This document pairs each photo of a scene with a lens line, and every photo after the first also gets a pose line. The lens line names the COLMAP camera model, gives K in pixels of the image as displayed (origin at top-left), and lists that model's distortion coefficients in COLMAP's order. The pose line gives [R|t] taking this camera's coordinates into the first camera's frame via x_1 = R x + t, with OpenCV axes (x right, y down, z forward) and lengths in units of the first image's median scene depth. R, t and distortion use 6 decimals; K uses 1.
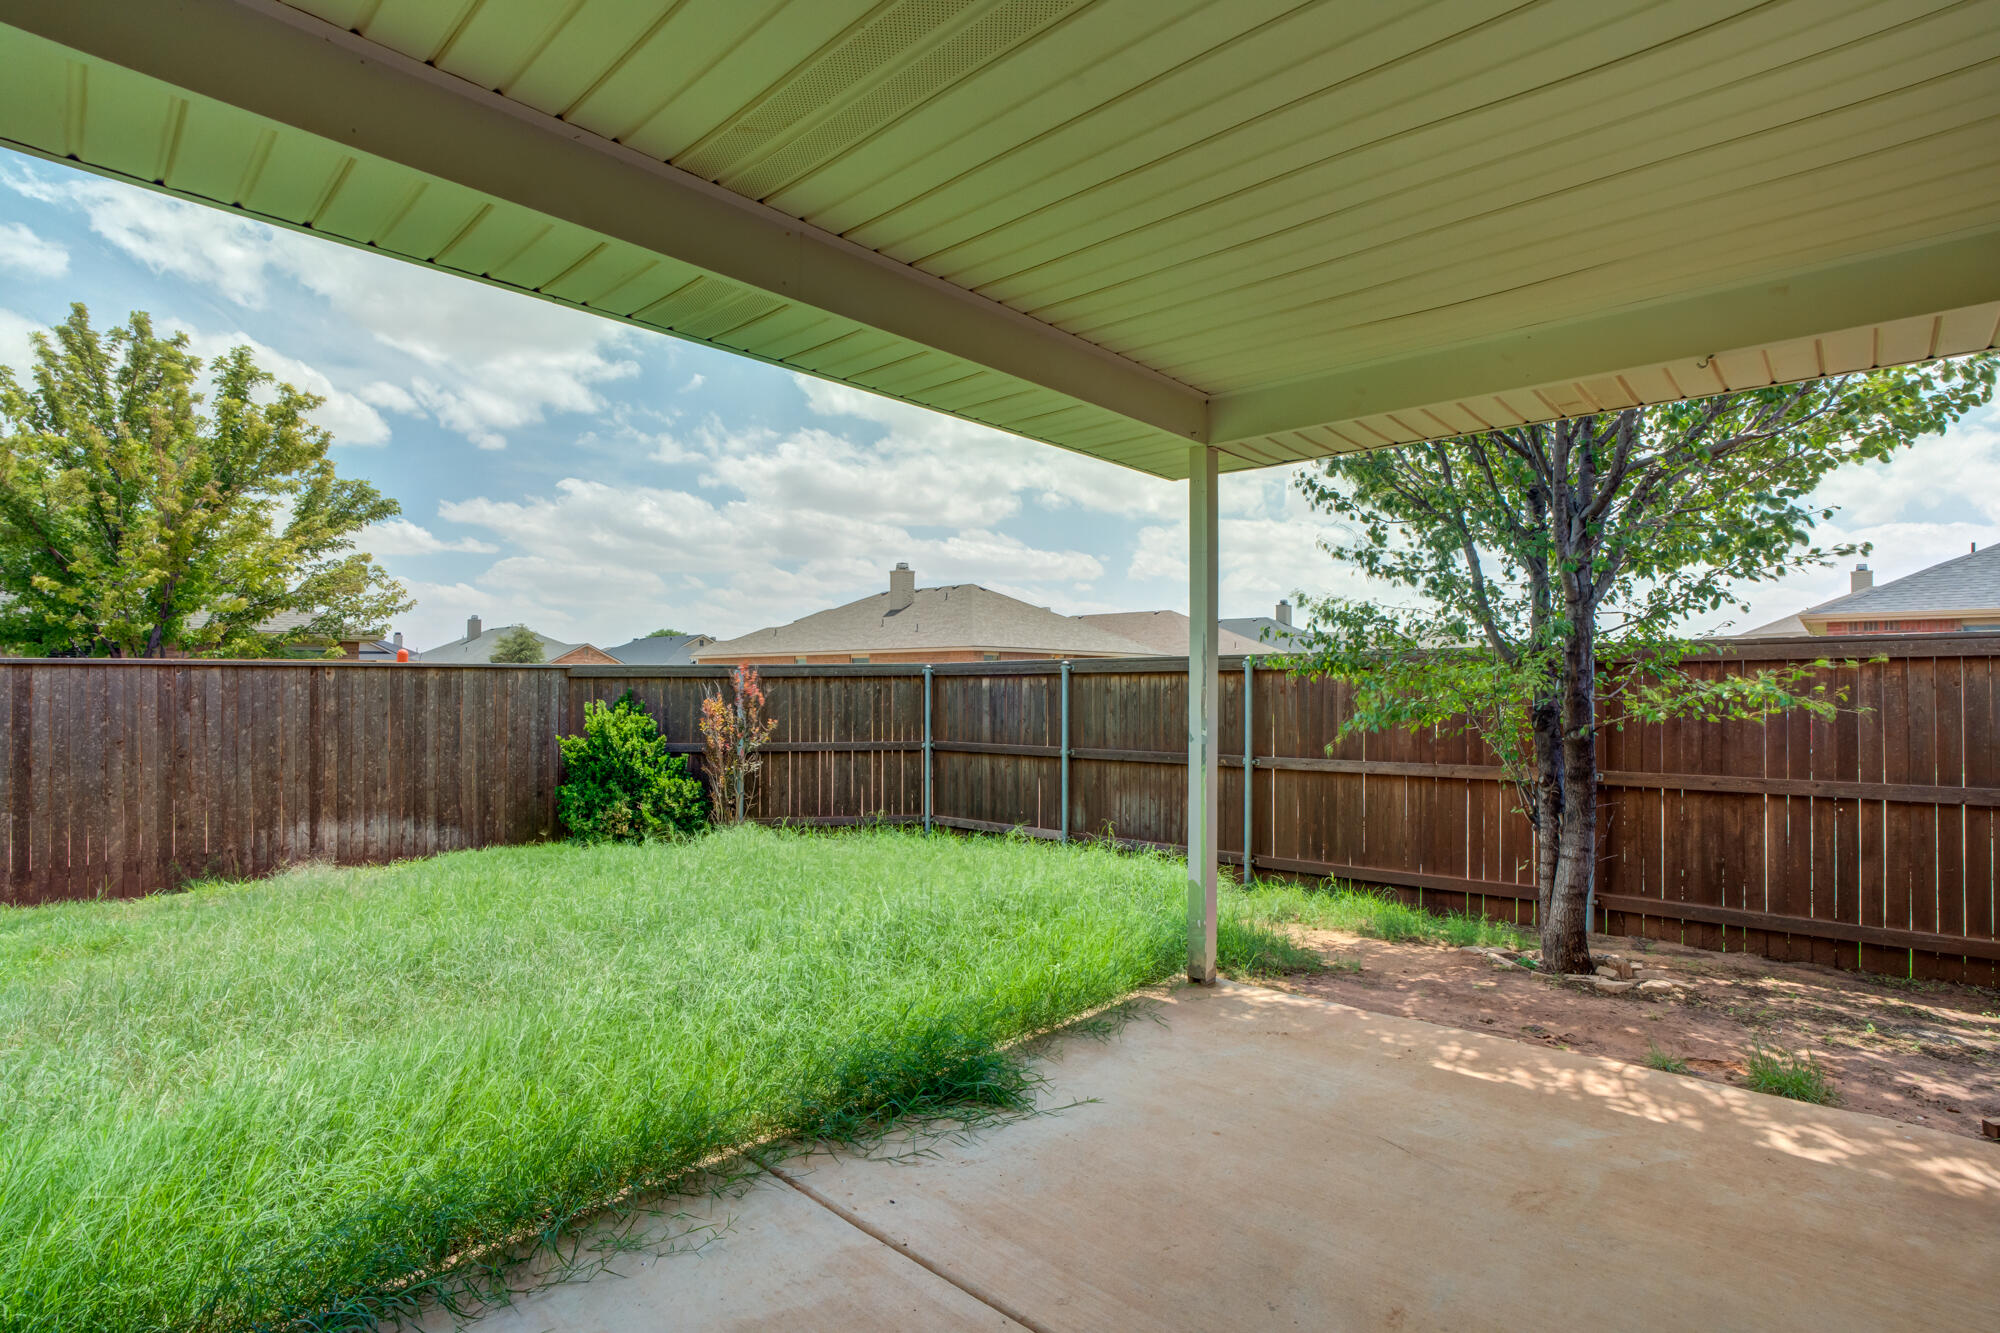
lens RADIAL K [[945.4, 0, 999.8], [0, 945.4, 679.7], [0, 0, 1]] dist [0.000293, 0.000498]
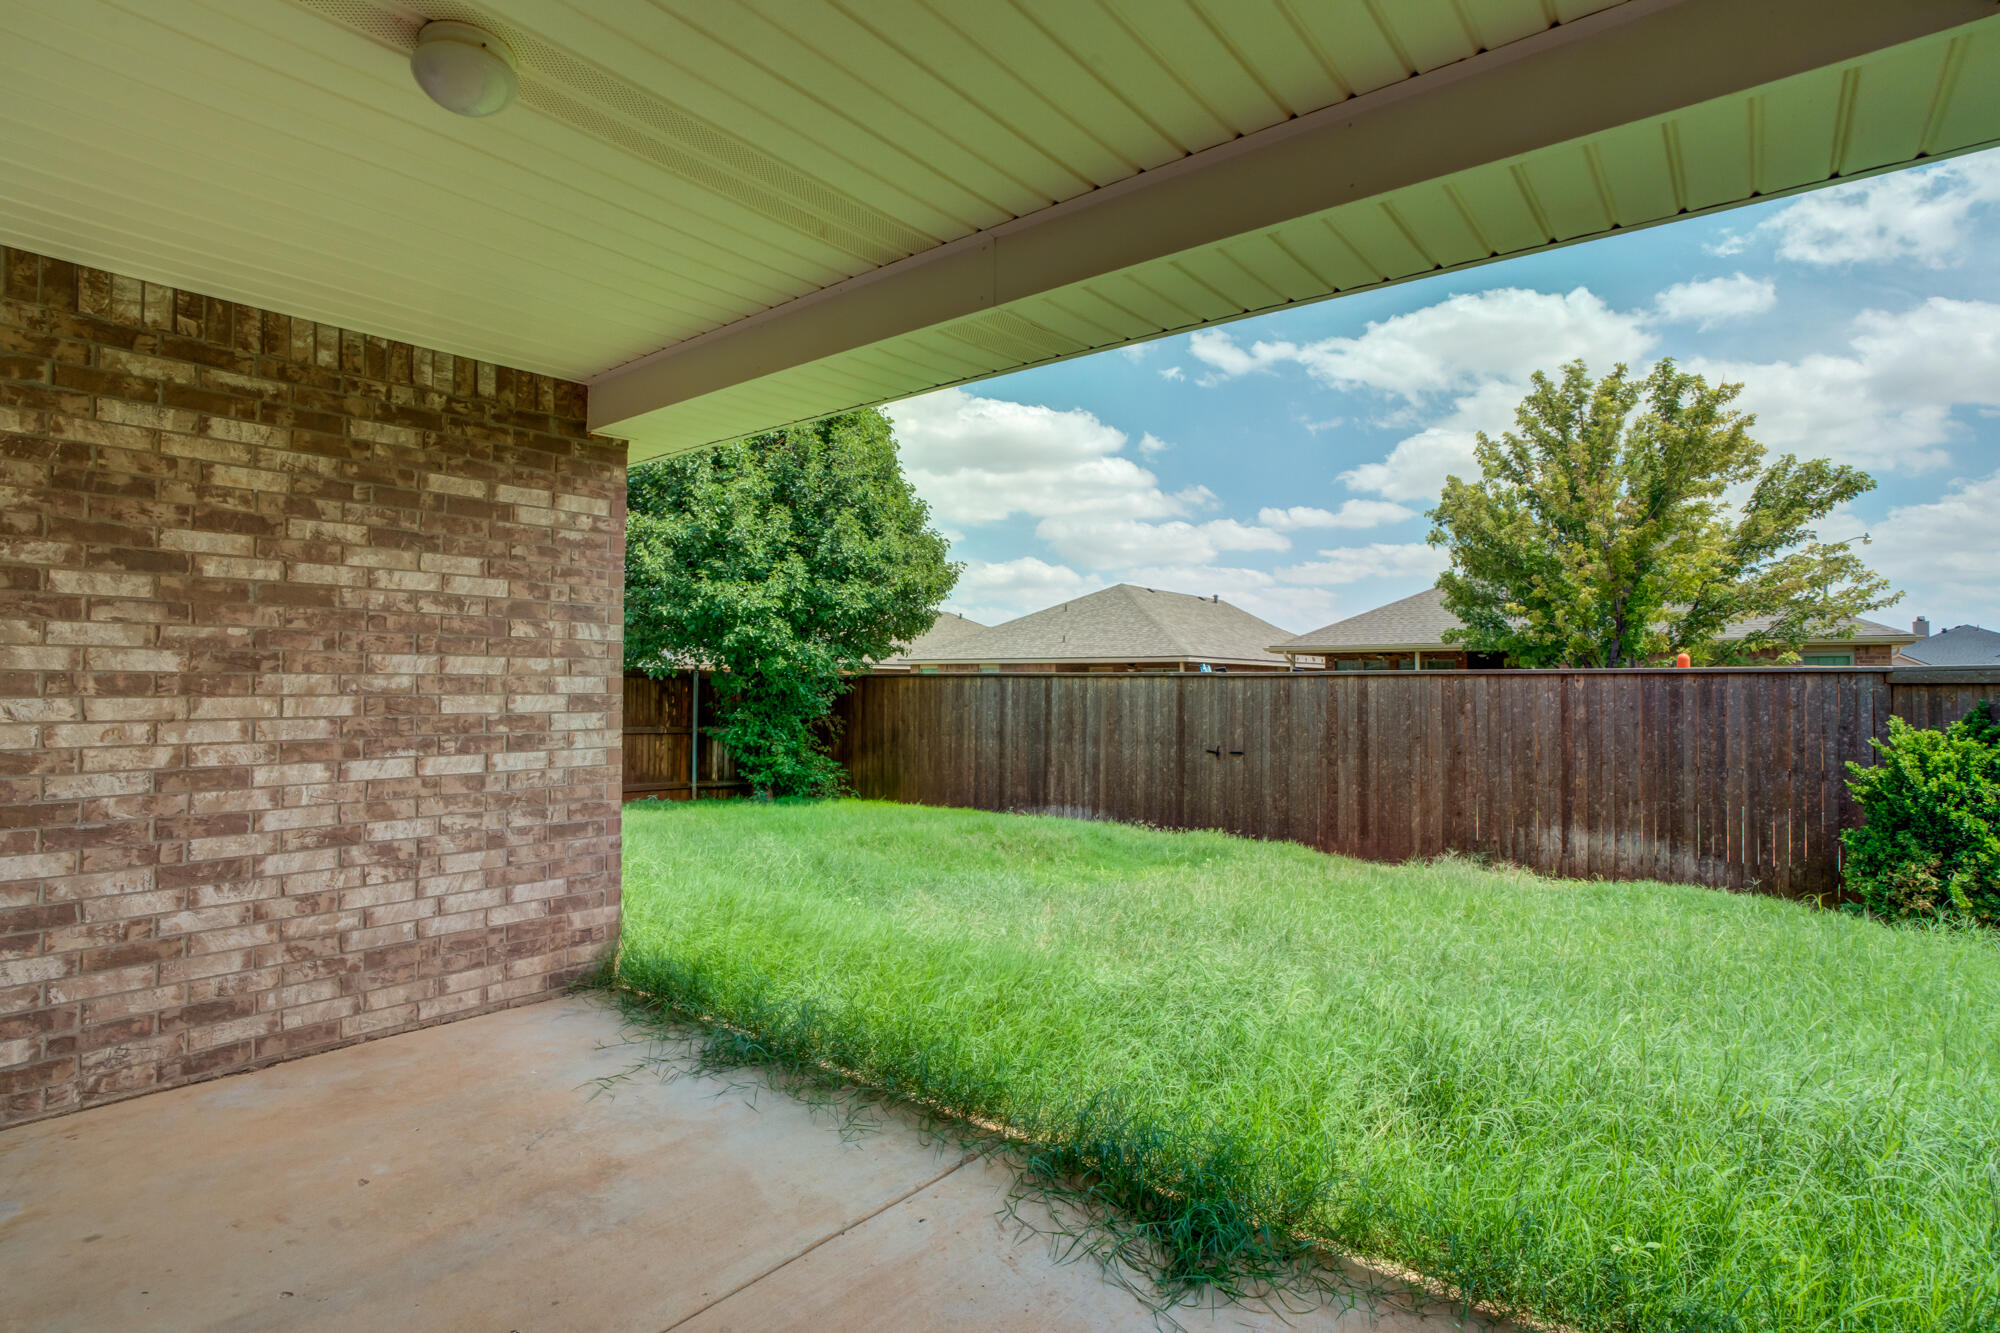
lens RADIAL K [[999.9, 0, 998.9], [0, 999.9, 685.3], [0, 0, 1]] dist [-0.027502, 0.000307]
pose [[0.107263, -0.002388, -0.994228, 0.250666], [-0.002817, 0.999992, -0.002706, 0.002635], [0.994227, 0.003091, 0.107255, 0.270312]]
